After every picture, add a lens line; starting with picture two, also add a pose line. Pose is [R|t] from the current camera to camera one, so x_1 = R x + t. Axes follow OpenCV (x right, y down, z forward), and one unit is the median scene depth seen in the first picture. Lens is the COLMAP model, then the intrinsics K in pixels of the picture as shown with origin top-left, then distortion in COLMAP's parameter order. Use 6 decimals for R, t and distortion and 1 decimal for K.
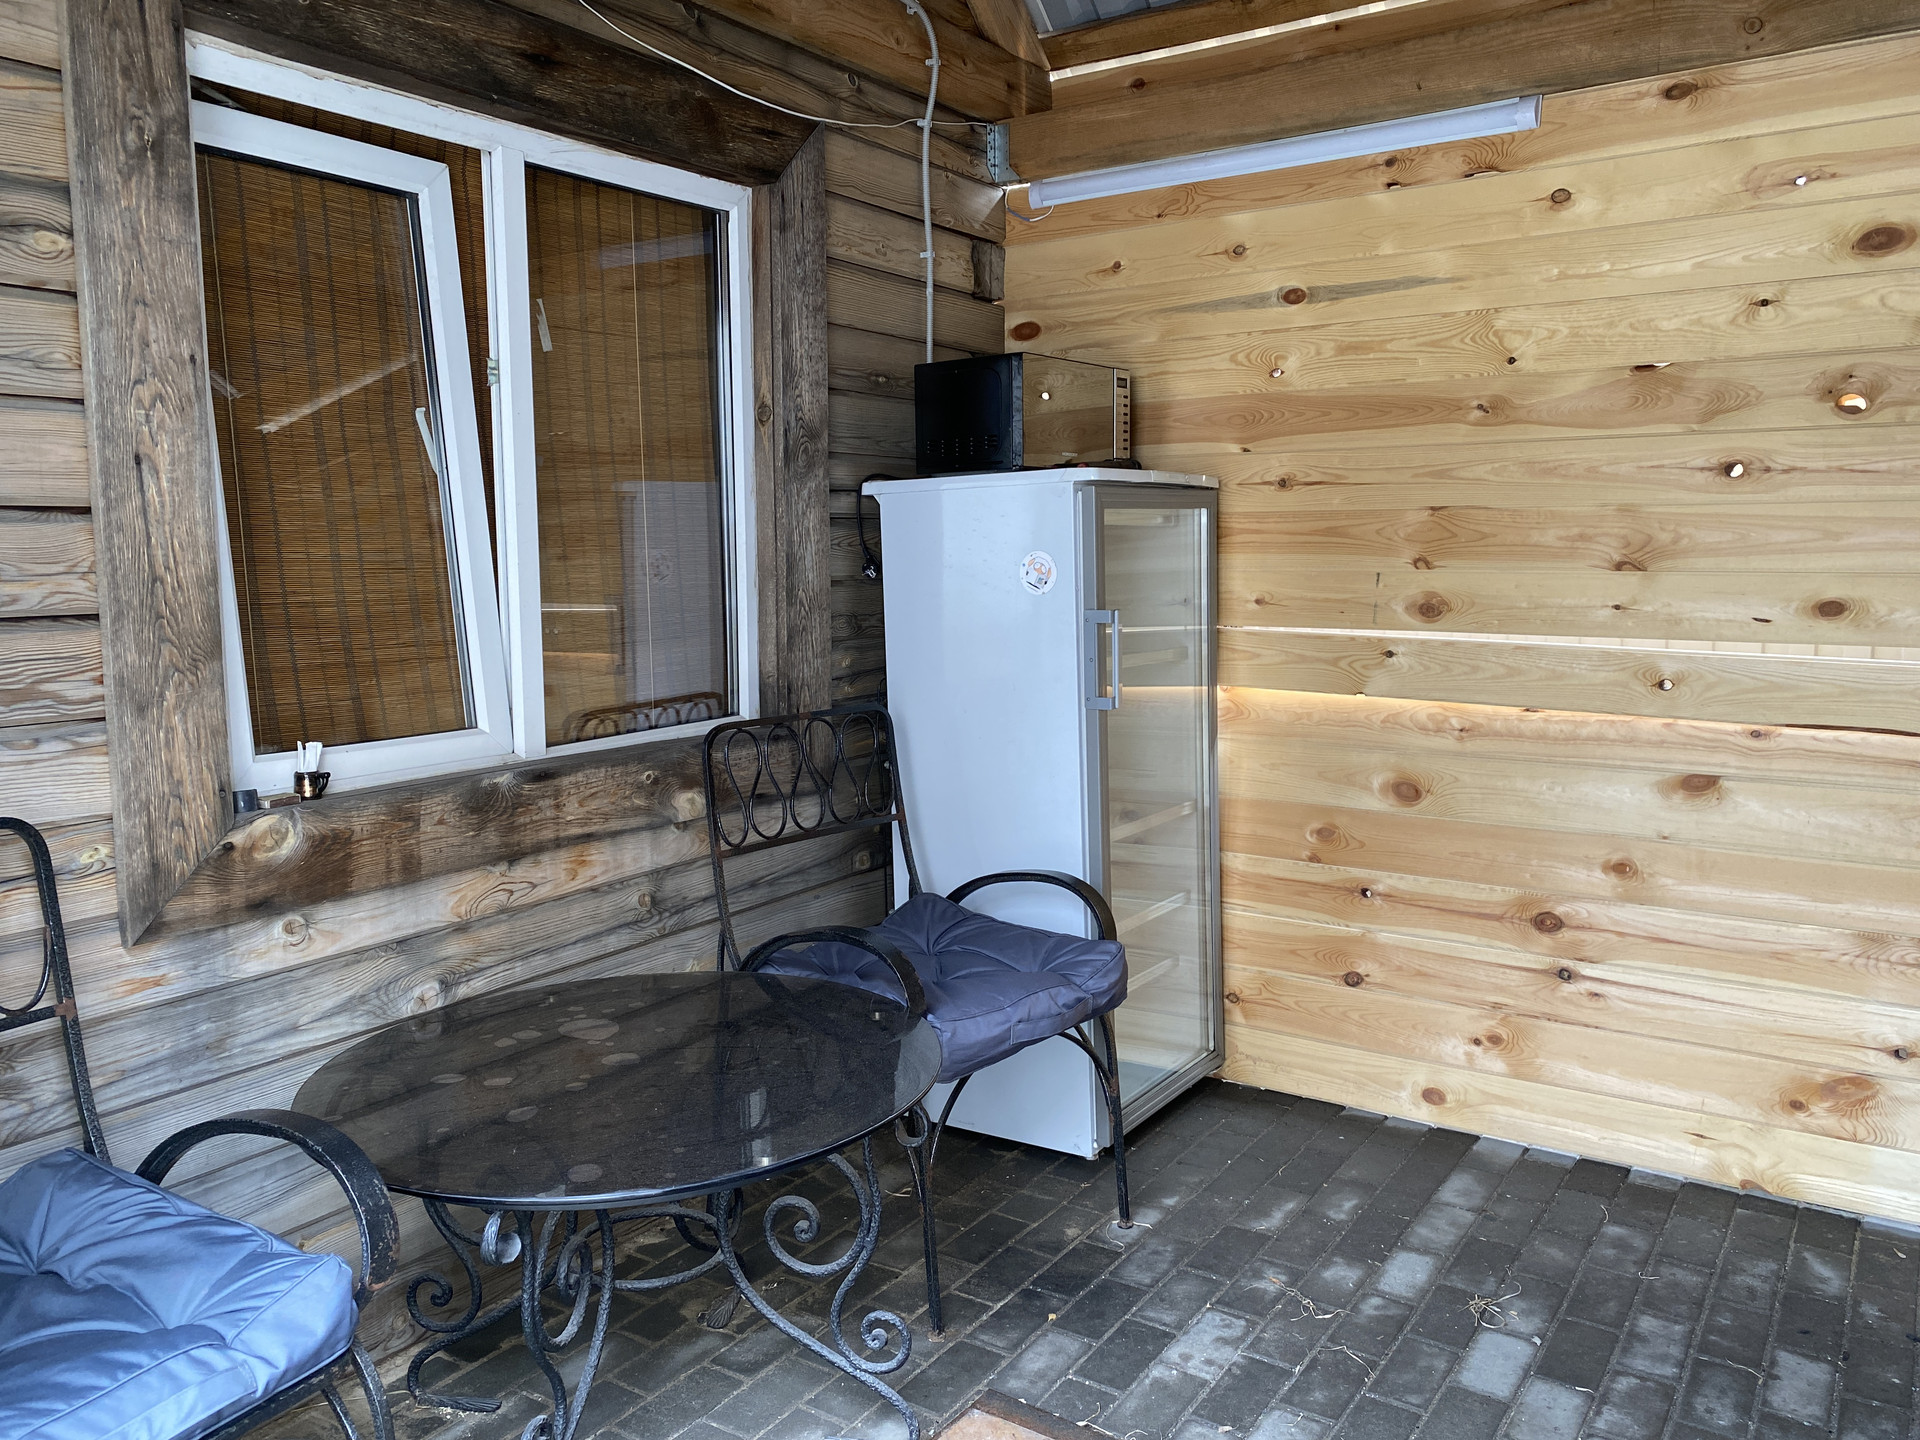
lens RADIAL K [[1470.4, 0, 960.0], [0, 1470.4, 720.0], [0, 0, 1]] dist [0.009127, 0.005998]
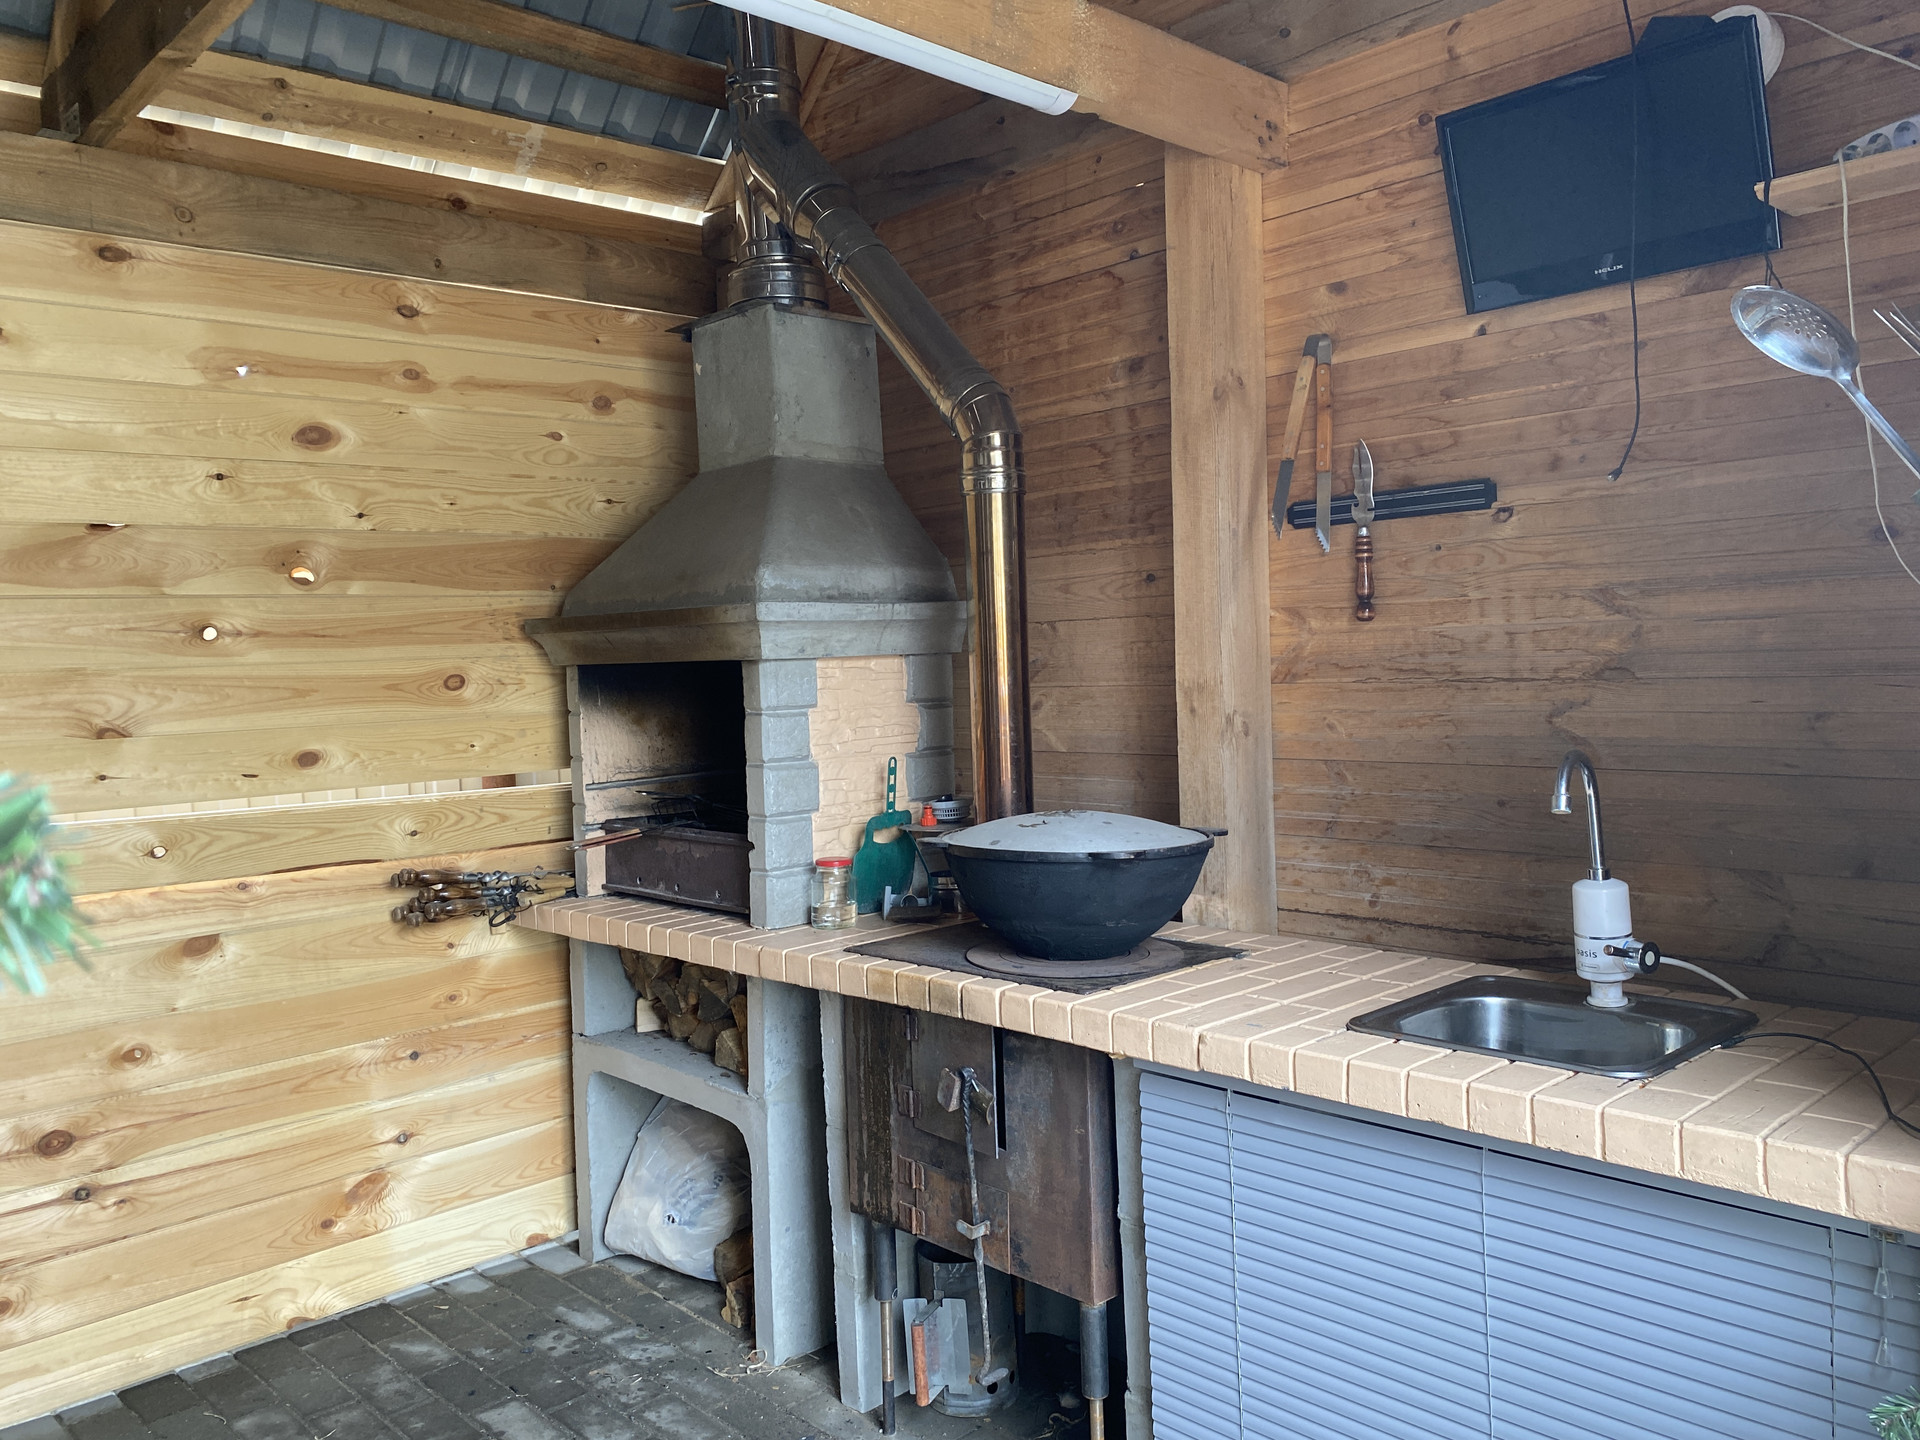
lens RADIAL K [[1470.4, 0, 960.0], [0, 1470.4, 720.0], [0, 0, 1]] dist [0.009127, 0.005998]
pose [[0.213531, -0.047002, 0.975805, -0.366240], [0.157724, 0.987397, 0.013046, -0.040862], [-0.964120, 0.151123, 0.218253, 0.281484]]
